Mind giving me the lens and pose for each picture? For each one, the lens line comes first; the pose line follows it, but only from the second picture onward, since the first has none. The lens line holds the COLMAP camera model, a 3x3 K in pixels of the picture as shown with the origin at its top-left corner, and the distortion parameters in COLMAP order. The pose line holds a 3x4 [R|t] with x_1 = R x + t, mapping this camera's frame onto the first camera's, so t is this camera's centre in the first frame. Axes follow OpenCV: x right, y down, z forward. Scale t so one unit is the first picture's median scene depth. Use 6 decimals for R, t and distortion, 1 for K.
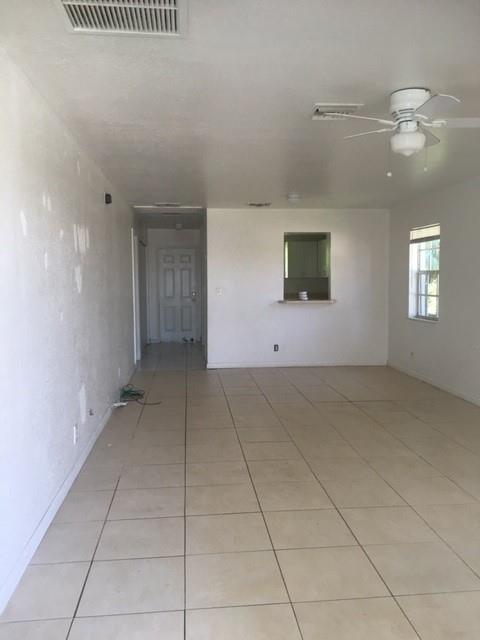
lens RADIAL K [[534.7, 0, 240.0], [0, 534.7, 320.0], [0, 0, 1]] dist [0.006380, 0.001851]
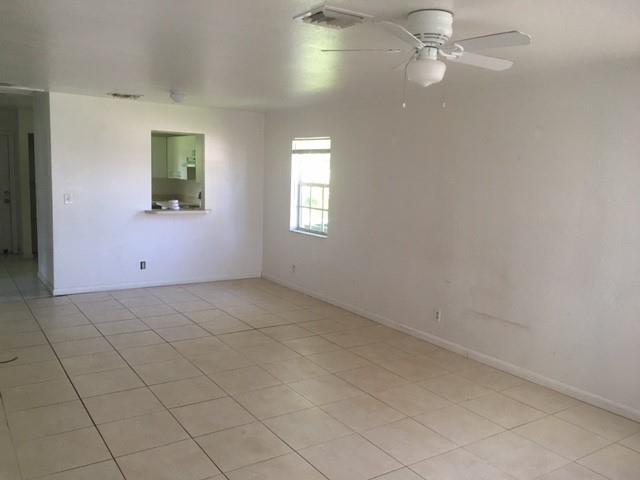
lens RADIAL K [[534.7, 0, 320.0], [0, 534.7, 240.0], [0, 0, 1]] dist [0.006380, 0.001851]
pose [[0.870016, -0.026705, 0.492299, -0.108971], [-0.002984, 0.998228, 0.059424, -0.041005], [-0.493014, -0.053169, 0.868395, 0.117613]]
